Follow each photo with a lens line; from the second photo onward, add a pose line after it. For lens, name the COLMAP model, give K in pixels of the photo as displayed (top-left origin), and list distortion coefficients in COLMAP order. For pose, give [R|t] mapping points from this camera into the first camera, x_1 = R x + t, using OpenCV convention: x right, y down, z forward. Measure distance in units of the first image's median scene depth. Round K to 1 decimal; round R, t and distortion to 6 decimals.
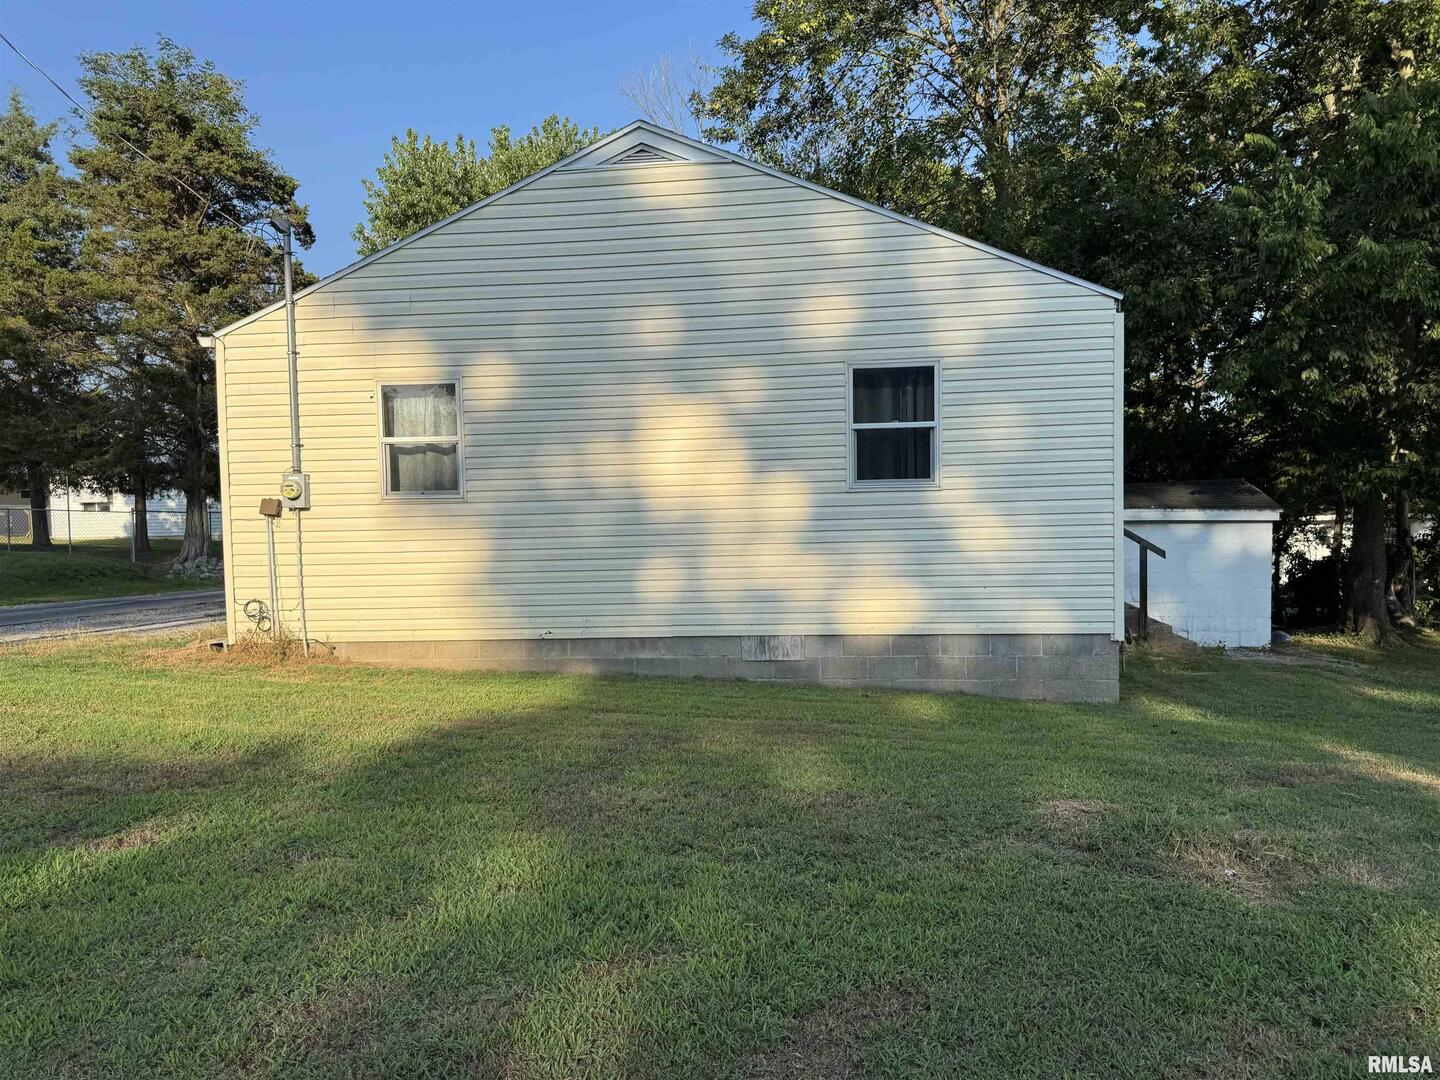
lens RADIAL K [[1010.6, 0, 665.6], [0, 1010.6, 535.2], [0, 0, 1]] dist [0.049392, -0.067844]
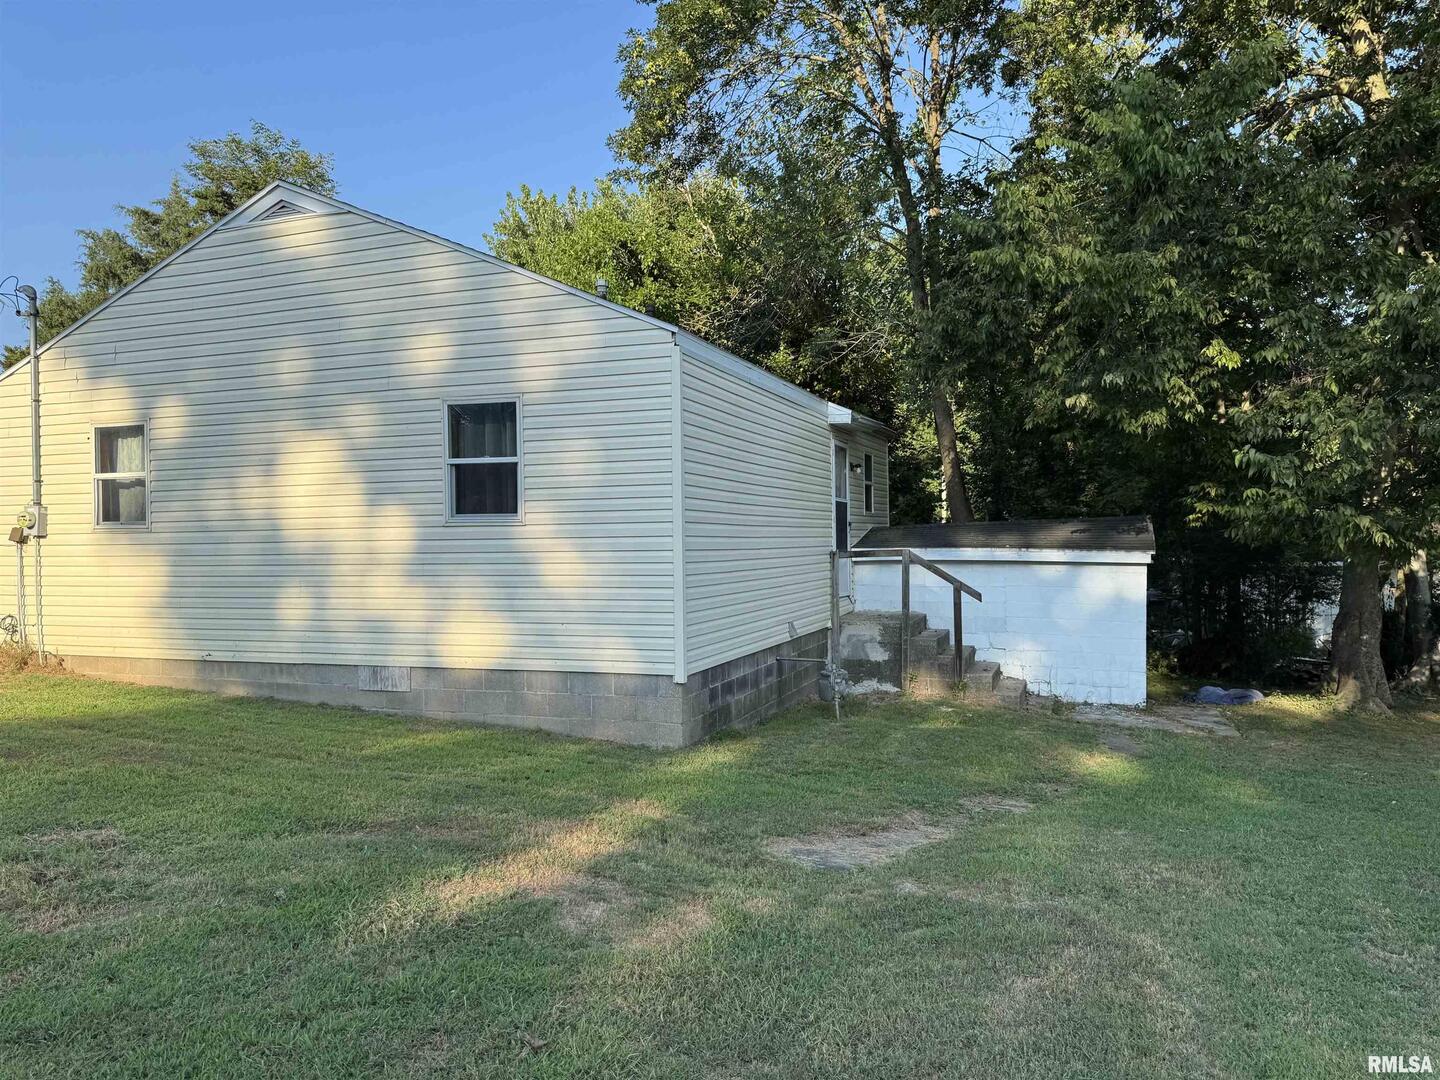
lens RADIAL K [[1010.6, 0, 726.9], [0, 1010.6, 527.2], [0, 0, 1]] dist [0.049392, -0.067844]
pose [[0.972275, 0.008793, -0.233674, 0.675571], [-0.018191, 0.999108, -0.038096, -0.007389], [0.233131, 0.041291, 0.971568, 0.075897]]
